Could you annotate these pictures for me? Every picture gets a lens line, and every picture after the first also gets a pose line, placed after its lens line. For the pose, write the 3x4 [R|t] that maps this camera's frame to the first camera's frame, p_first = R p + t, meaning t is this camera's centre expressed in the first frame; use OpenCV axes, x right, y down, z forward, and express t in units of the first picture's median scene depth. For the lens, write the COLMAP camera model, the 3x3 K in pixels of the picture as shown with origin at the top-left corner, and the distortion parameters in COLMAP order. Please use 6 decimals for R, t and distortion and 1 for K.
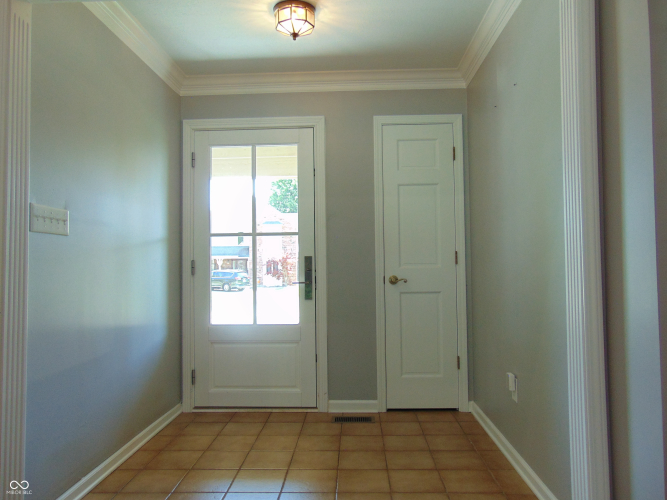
lens RADIAL K [[502.4, 0, 333.5], [0, 502.4, 250.0], [0, 0, 1]] dist [-0.029380, 0.053626]
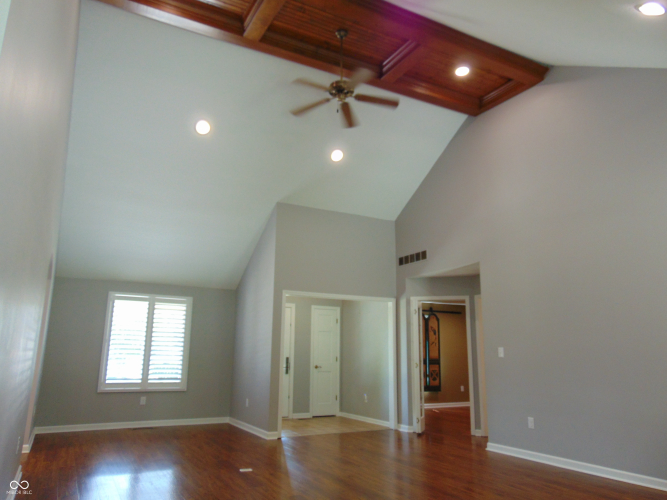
lens RADIAL K [[502.4, 0, 333.5], [0, 502.4, 250.0], [0, 0, 1]] dist [-0.029380, 0.053626]
pose [[0.855271, 0.129357, 0.501775, -1.245706], [-0.039024, 0.981669, -0.186558, -0.057897], [-0.516709, 0.139976, 0.844641, -1.430315]]
